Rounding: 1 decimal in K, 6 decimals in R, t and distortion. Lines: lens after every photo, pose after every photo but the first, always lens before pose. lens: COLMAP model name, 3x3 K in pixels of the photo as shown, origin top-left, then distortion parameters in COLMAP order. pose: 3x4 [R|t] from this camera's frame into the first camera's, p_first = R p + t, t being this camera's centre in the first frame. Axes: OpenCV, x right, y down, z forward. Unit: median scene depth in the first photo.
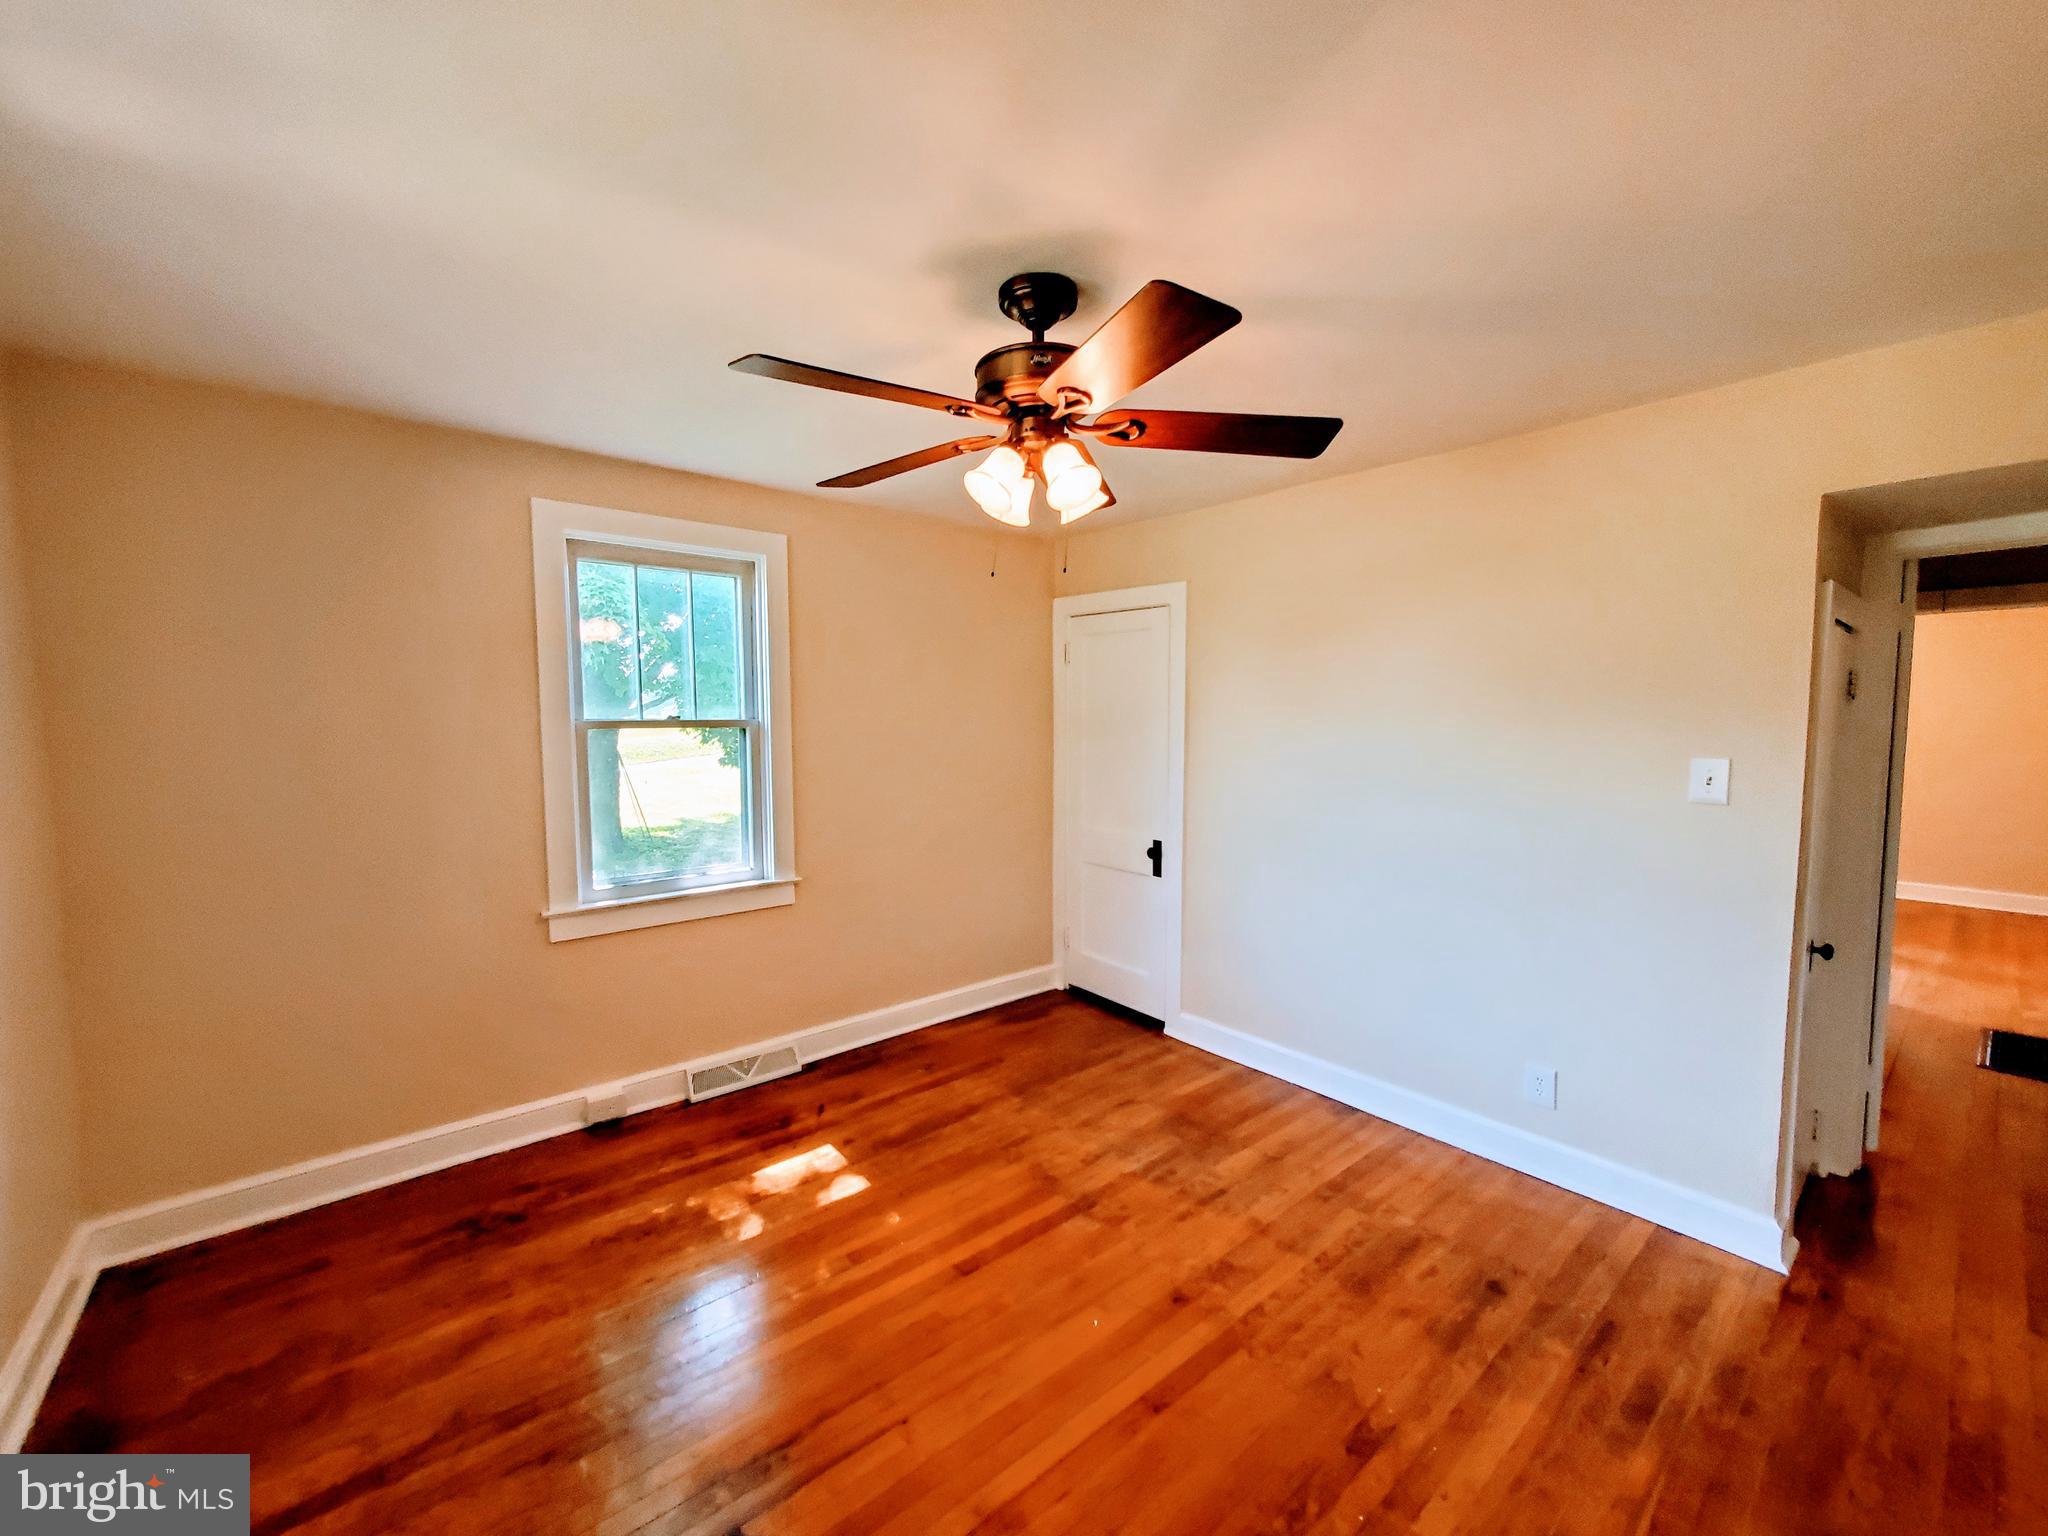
lens RADIAL K [[807.2, 0, 1023.6], [0, 807.2, 770.5], [0, 0, 1]] dist [0.005657, 0.000043]
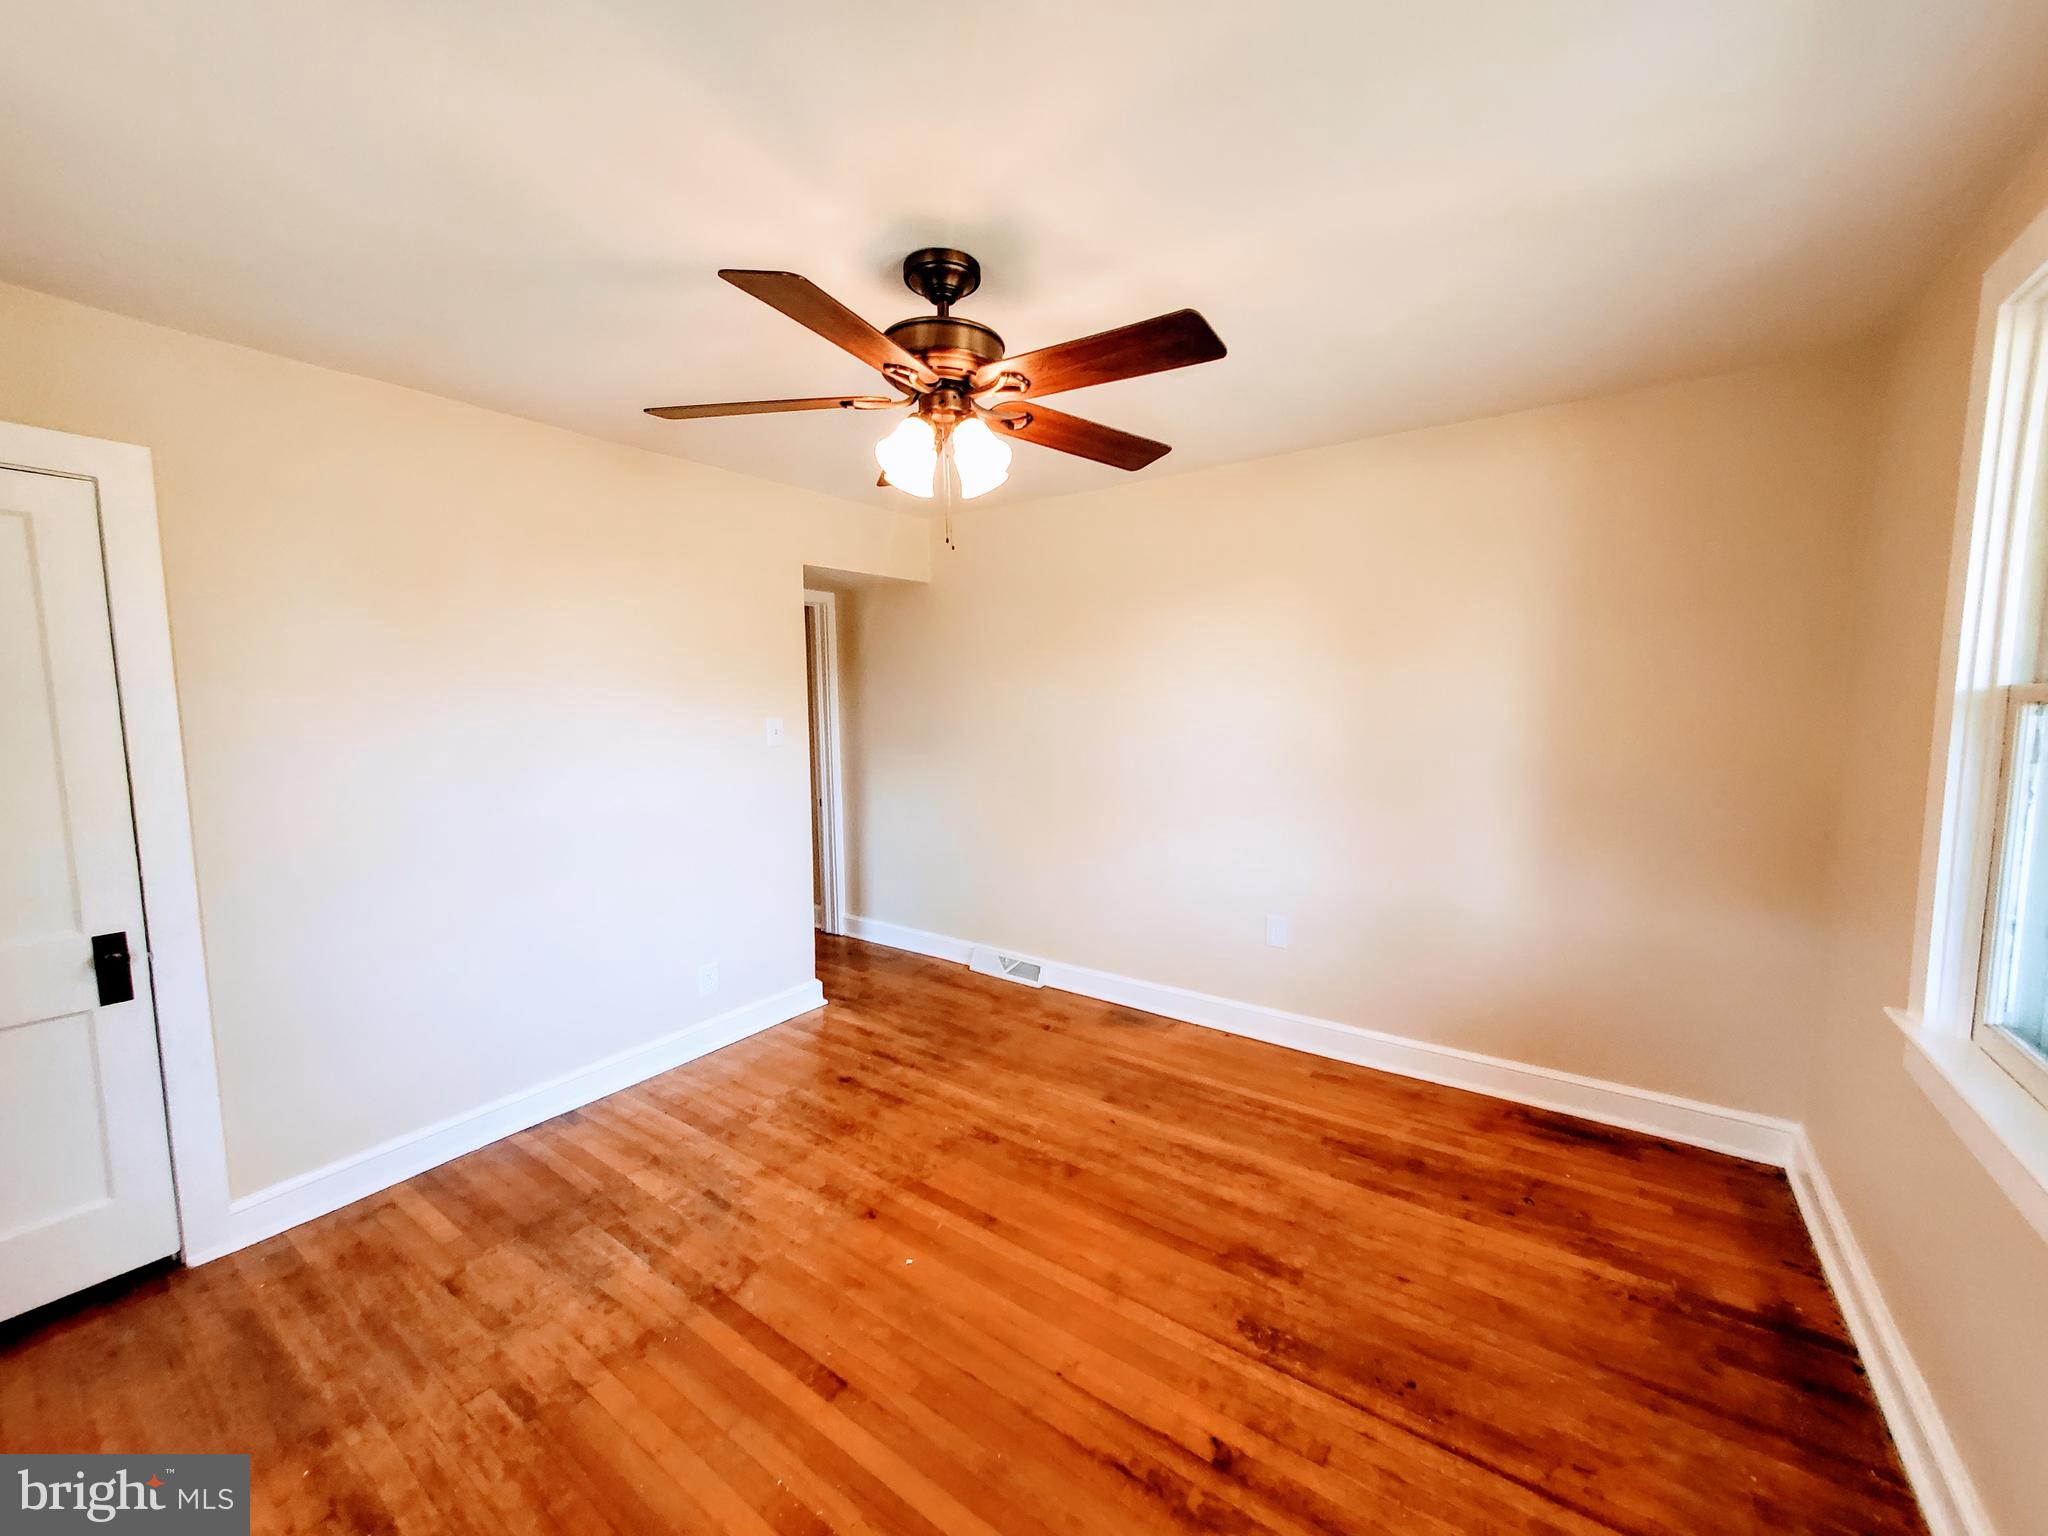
lens RADIAL K [[799.2, 0, 1026.3], [0, 799.2, 771.9], [0, 0, 1]] dist [-0.000643, 0.000117]
pose [[-0.259960, -0.091775, 0.961248, -0.750828], [0.074186, 0.990633, 0.114643, -0.051647], [-0.962765, 0.101113, -0.250717, 0.876870]]
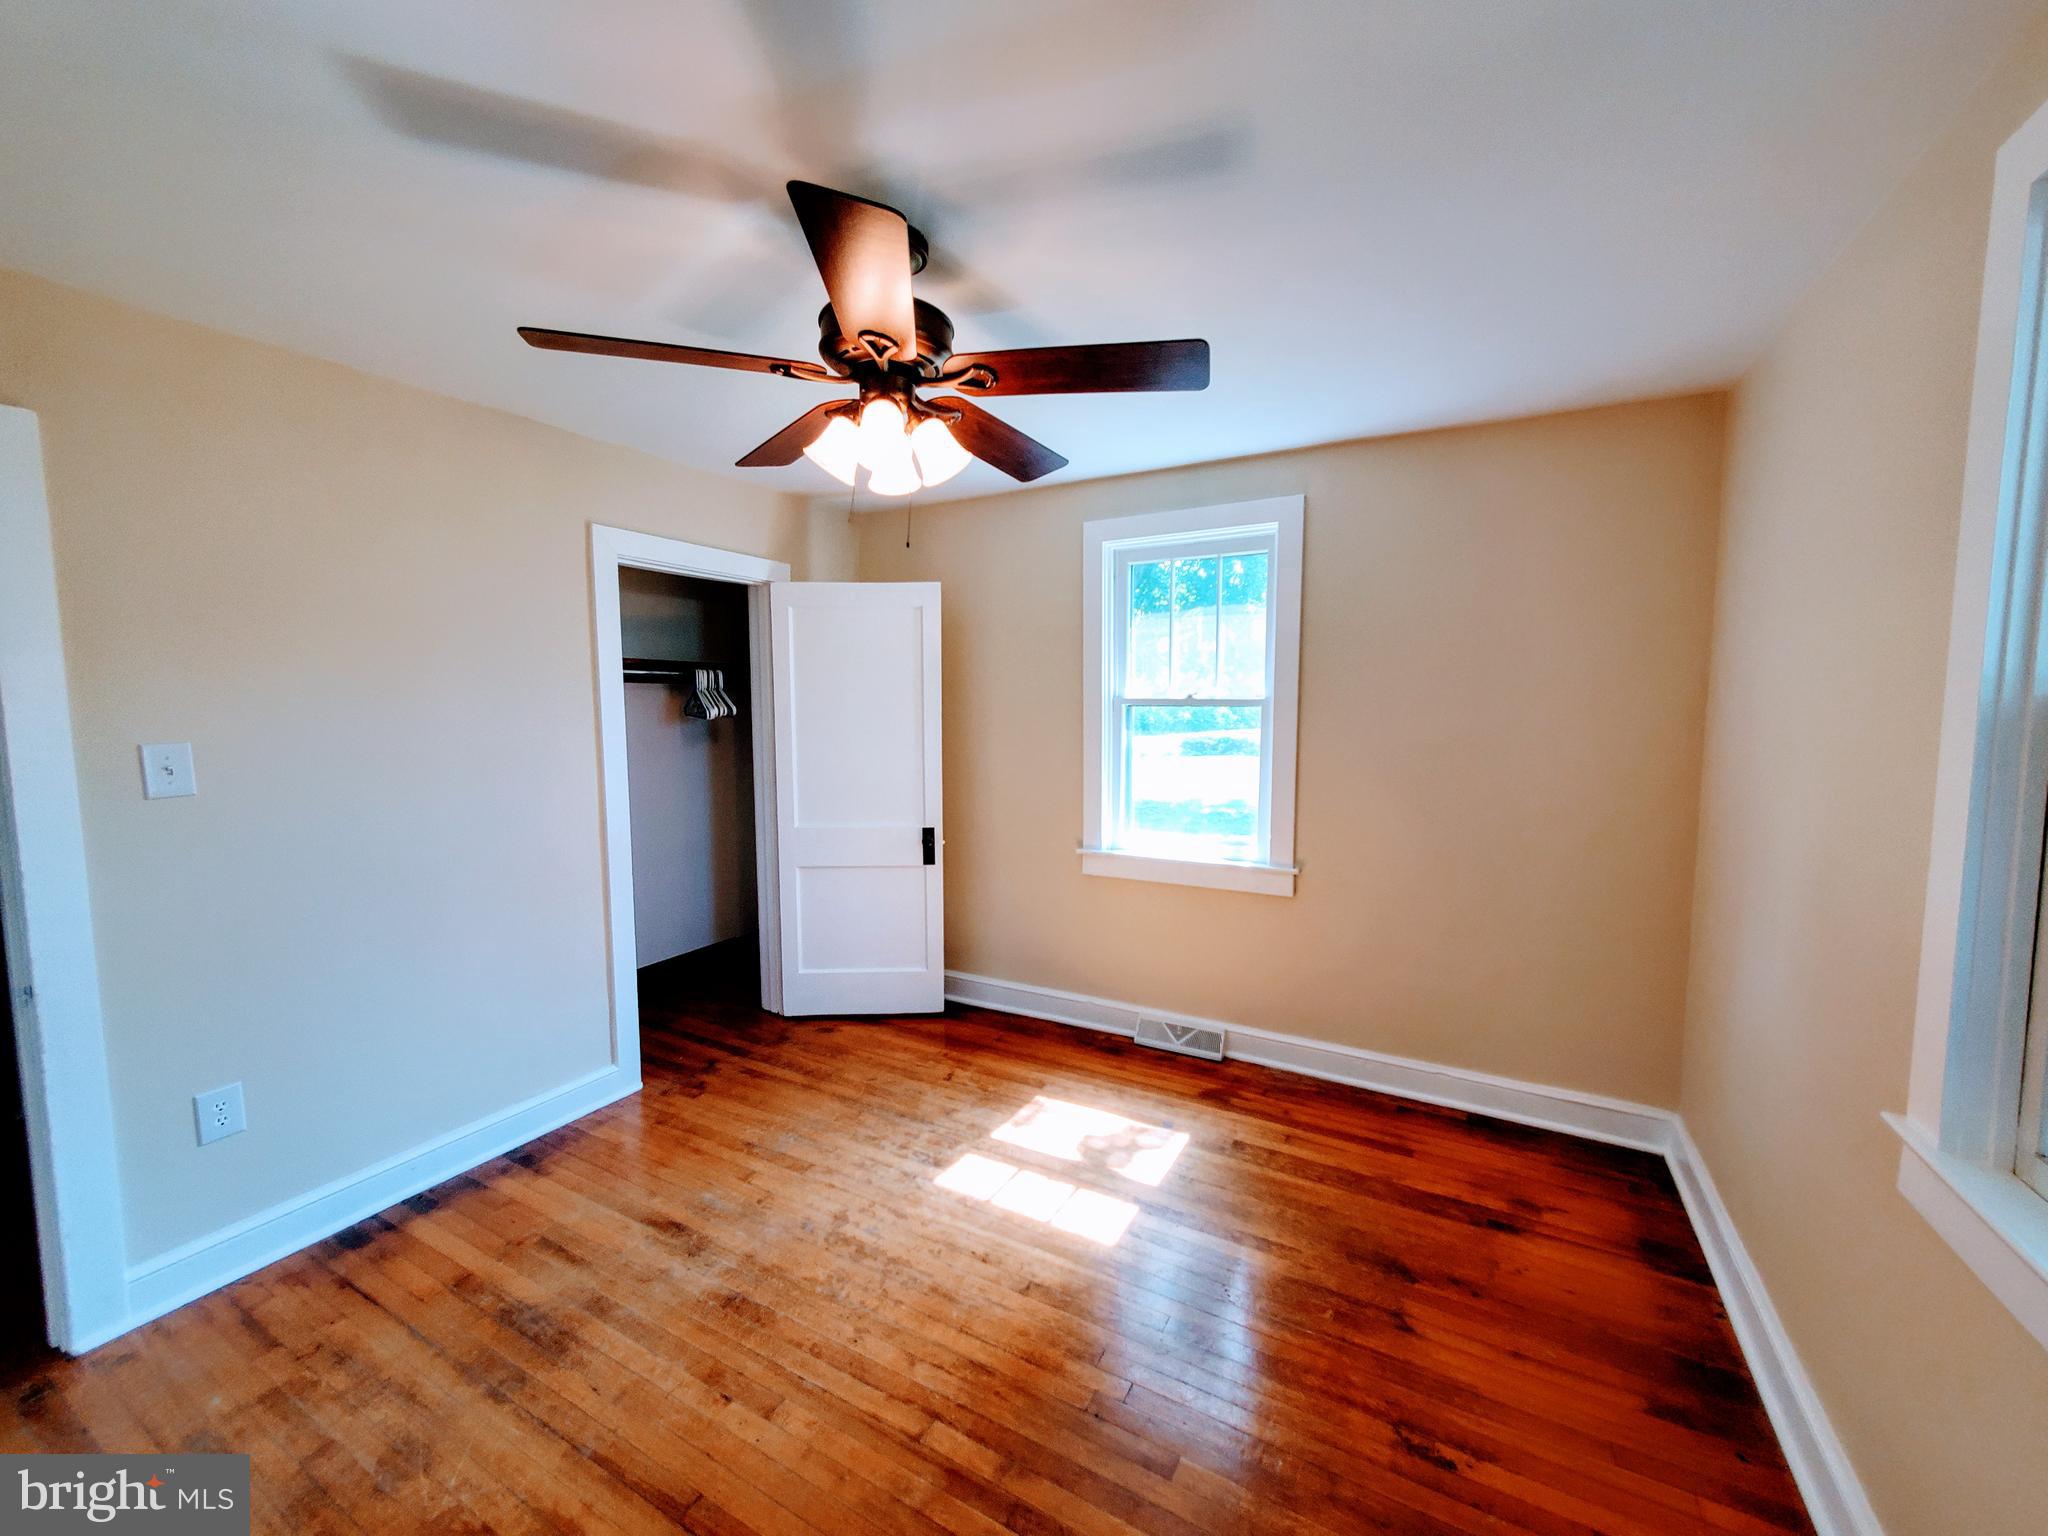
lens RADIAL K [[807.2, 0, 1023.6], [0, 807.2, 770.5], [0, 0, 1]] dist [0.005657, 0.000043]
pose [[0.356022, 0.084602, -0.930640, 0.718179], [-0.062963, 0.995802, 0.066439, -0.036021], [0.932354, 0.034942, 0.359854, 0.585507]]
